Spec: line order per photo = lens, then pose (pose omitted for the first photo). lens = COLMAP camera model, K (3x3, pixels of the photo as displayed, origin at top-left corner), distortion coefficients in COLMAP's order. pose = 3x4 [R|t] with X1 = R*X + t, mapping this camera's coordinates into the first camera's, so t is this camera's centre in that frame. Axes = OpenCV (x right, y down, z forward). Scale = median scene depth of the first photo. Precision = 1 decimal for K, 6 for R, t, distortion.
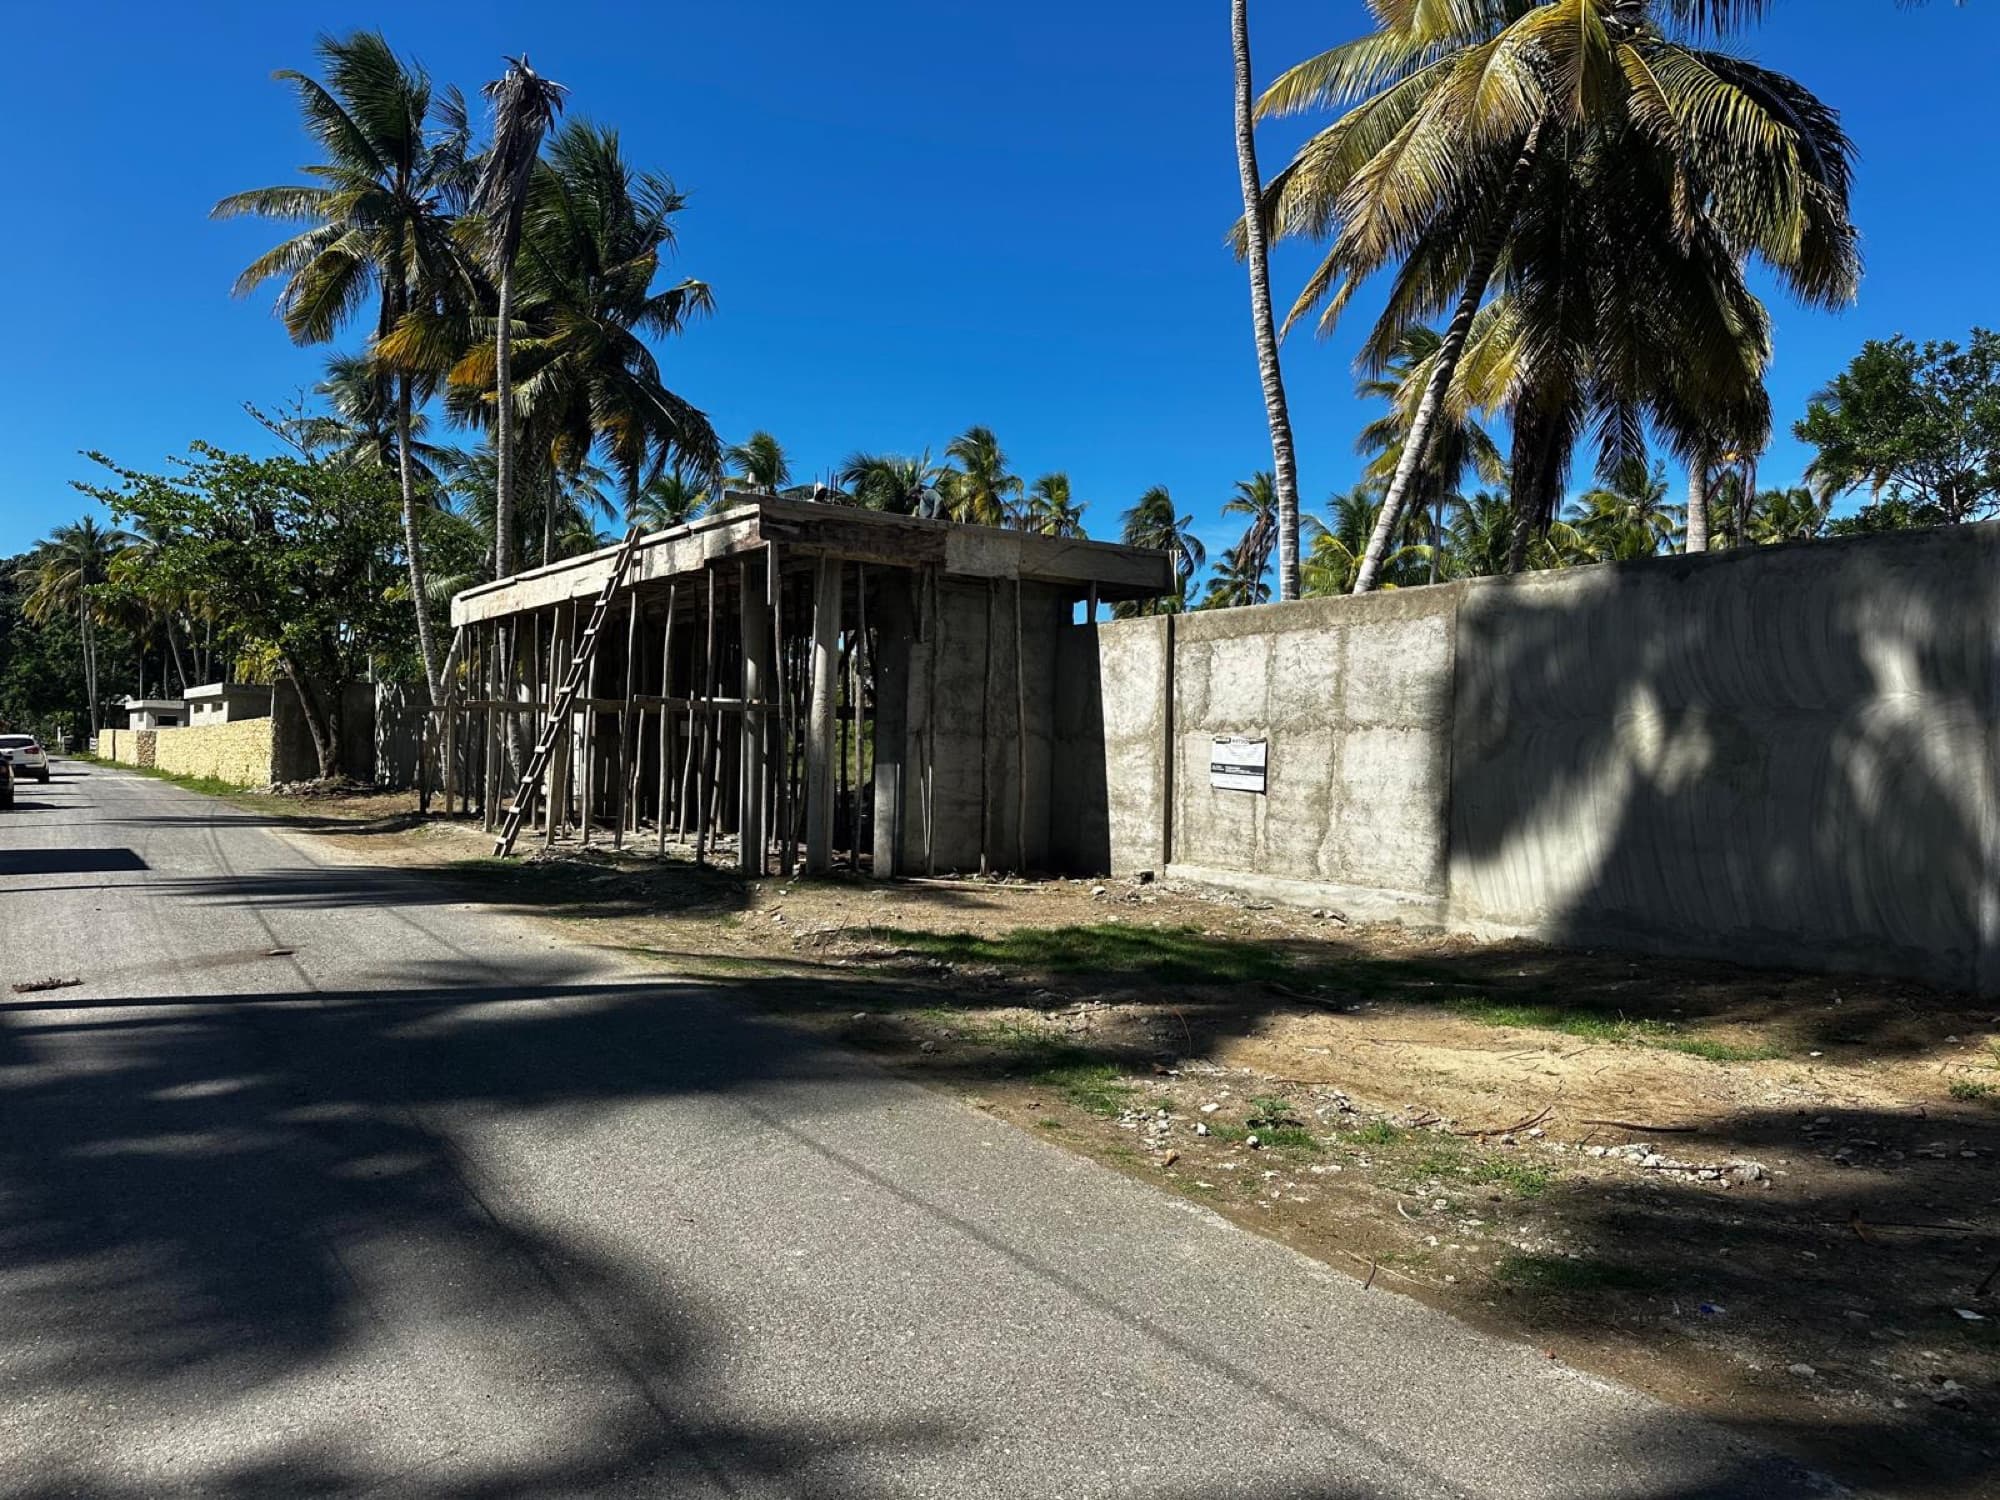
lens RADIAL K [[1419.3, 0, 1000.5], [0, 1419.3, 737.7], [0, 0, 1]] dist [0.111057, -0.154435]
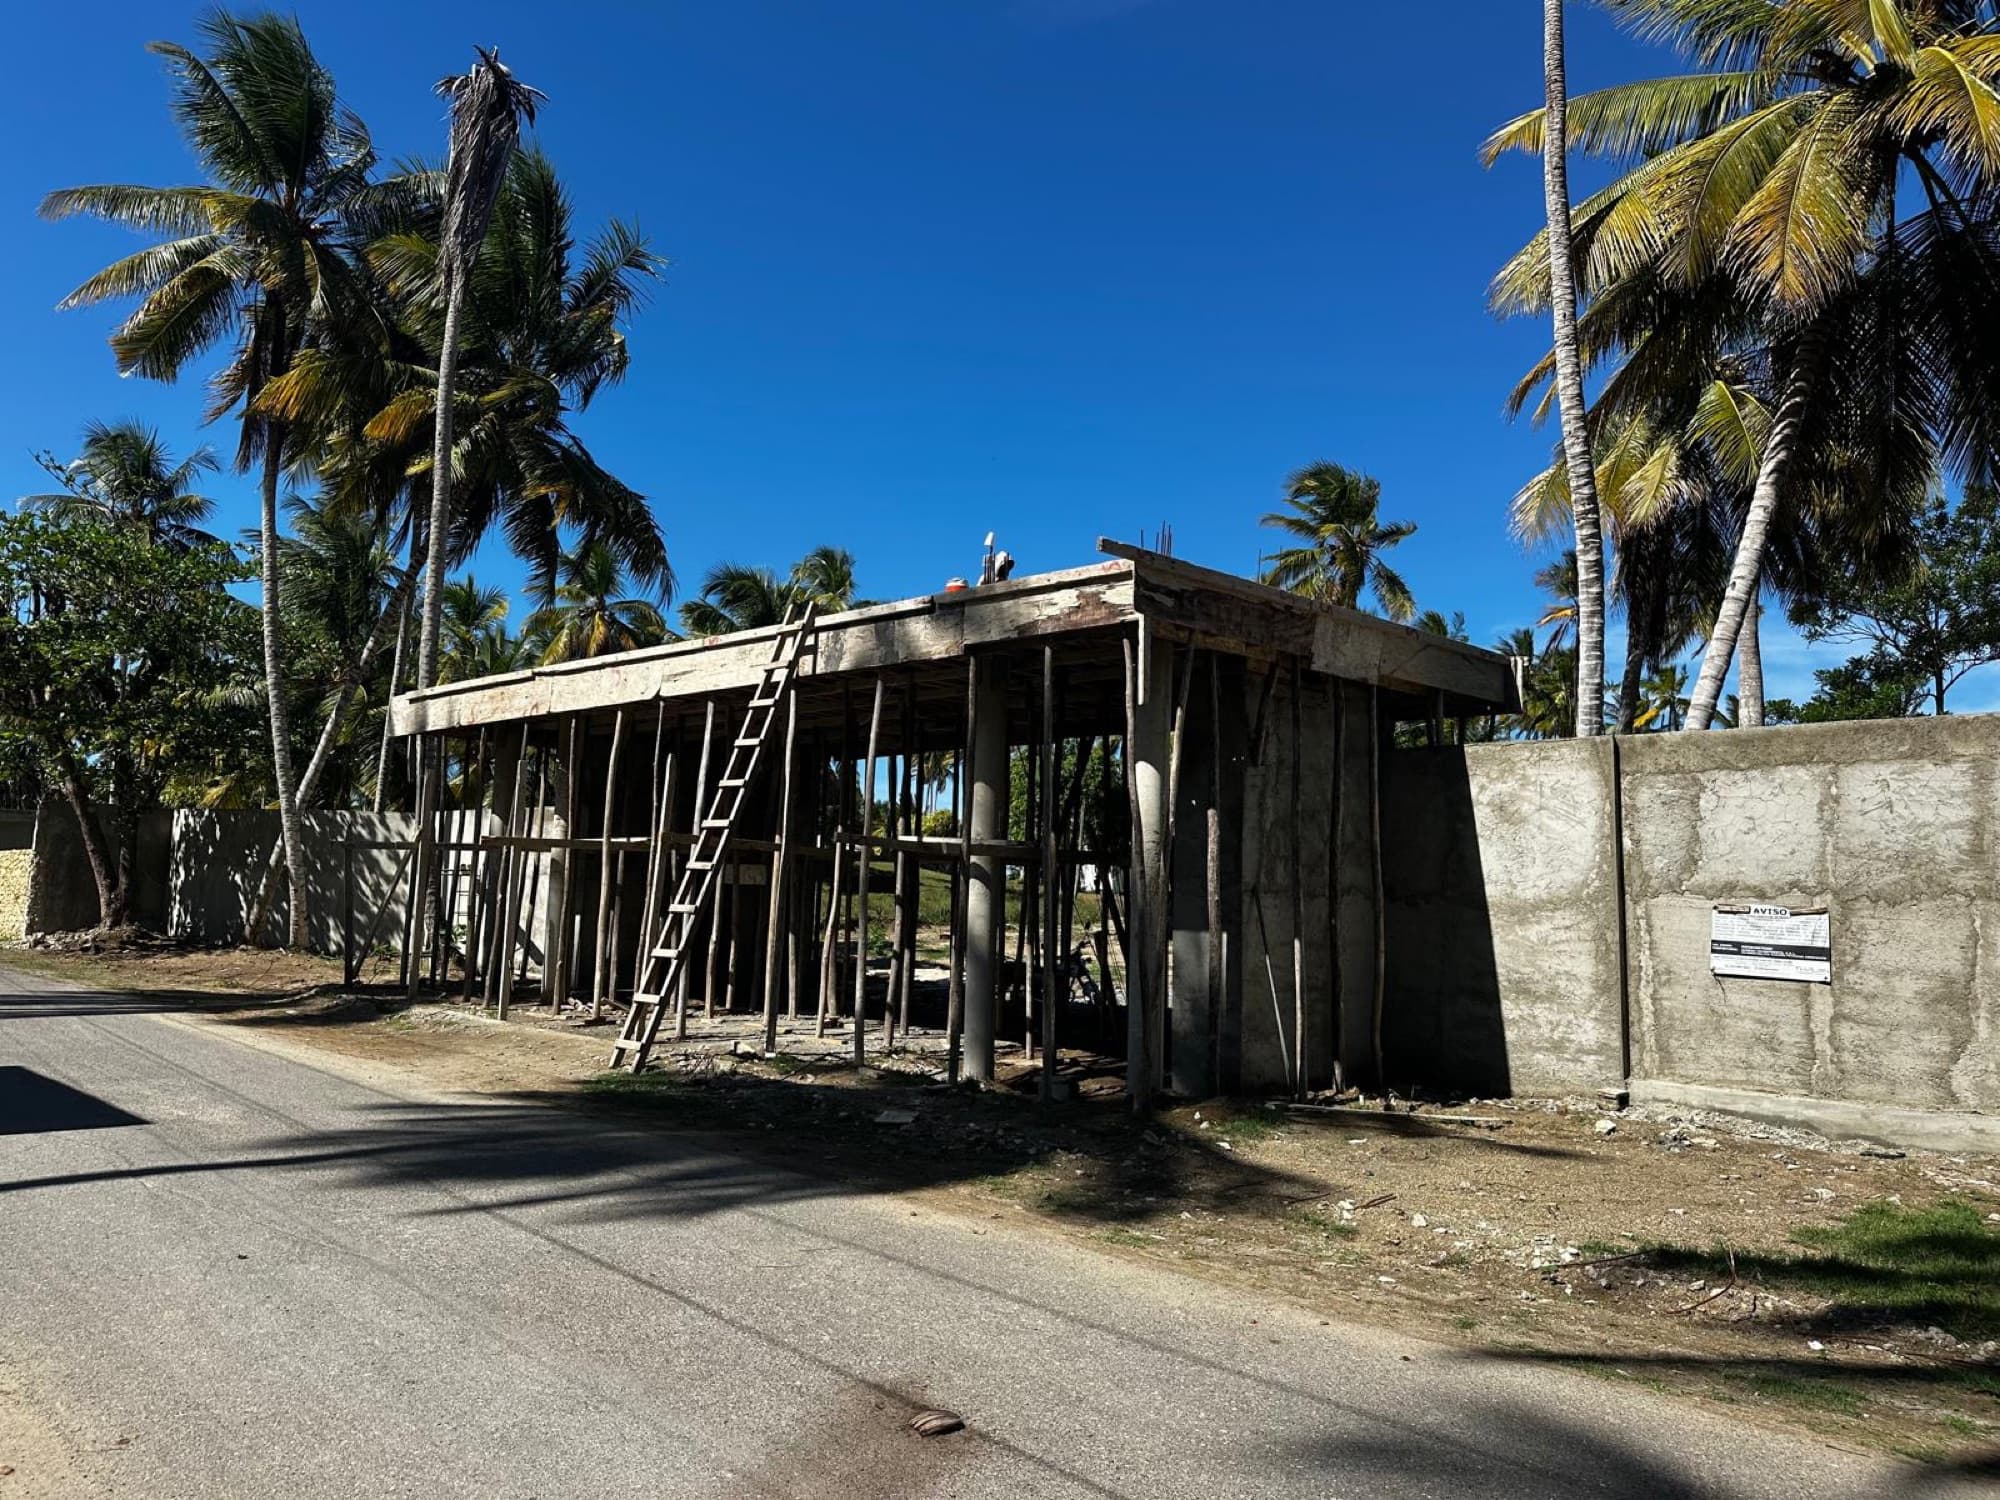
lens RADIAL K [[1419.3, 0, 1000.5], [0, 1419.3, 737.7], [0, 0, 1]] dist [0.111057, -0.154435]
pose [[0.982701, 0.027419, 0.183158, -0.333619], [-0.009737, 0.995261, -0.096749, -0.009891], [-0.184943, 0.093292, 0.978311, 0.319909]]
